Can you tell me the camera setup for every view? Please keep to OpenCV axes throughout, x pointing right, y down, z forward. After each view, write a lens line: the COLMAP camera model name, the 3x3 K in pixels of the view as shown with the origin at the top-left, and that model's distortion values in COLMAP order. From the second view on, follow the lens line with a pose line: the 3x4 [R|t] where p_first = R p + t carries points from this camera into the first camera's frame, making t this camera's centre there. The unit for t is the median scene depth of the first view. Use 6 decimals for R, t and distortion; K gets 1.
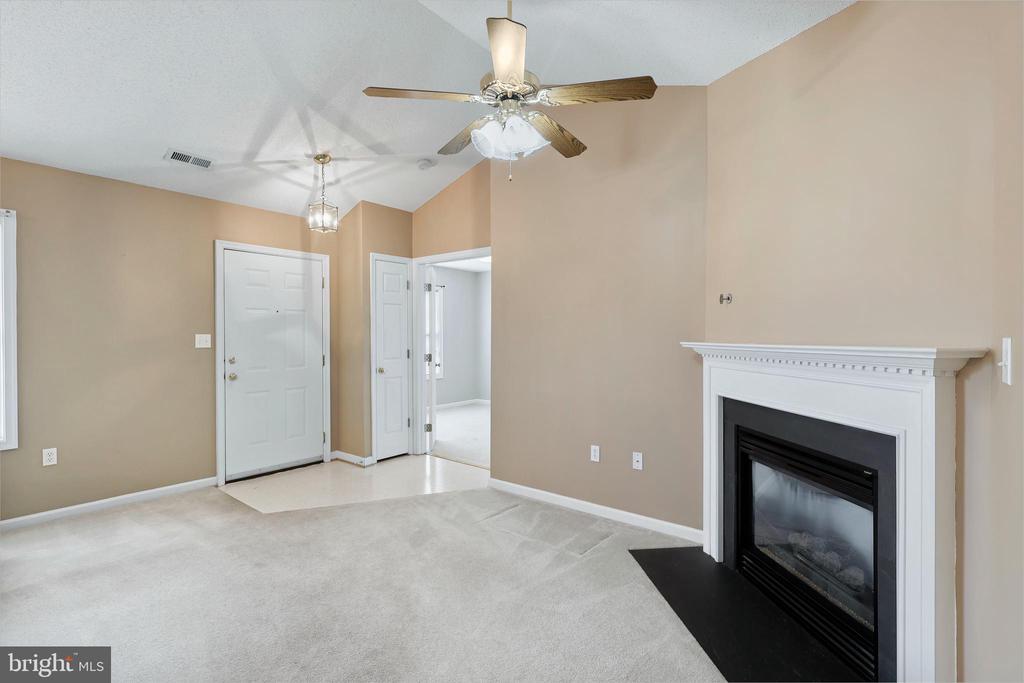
lens RADIAL K [[463.5, 0, 515.2], [0, 463.5, 339.4], [0, 0, 1]] dist [-0.001203, 0.000375]
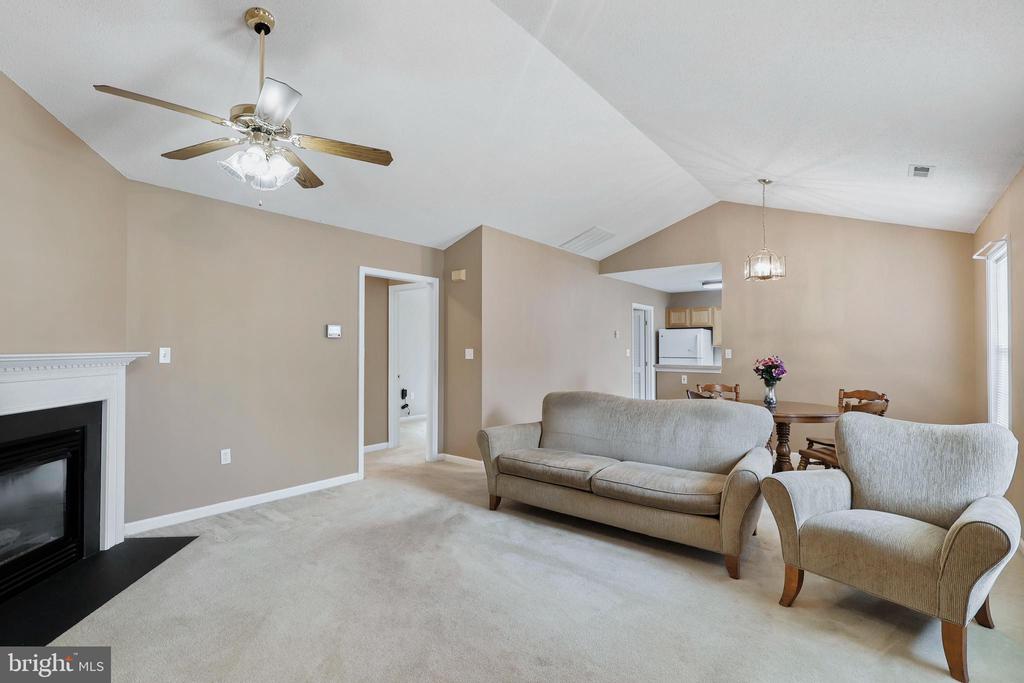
lens RADIAL K [[474.2, 0, 510.0], [0, 474.2, 341.9], [0, 0, 1]] dist [0.000307, 0.000222]
pose [[-0.999969, -0.005510, 0.005576, -0.605450], [-0.005609, 0.999822, -0.018026, -0.002498], [-0.005476, -0.018056, -0.999822, 2.132334]]
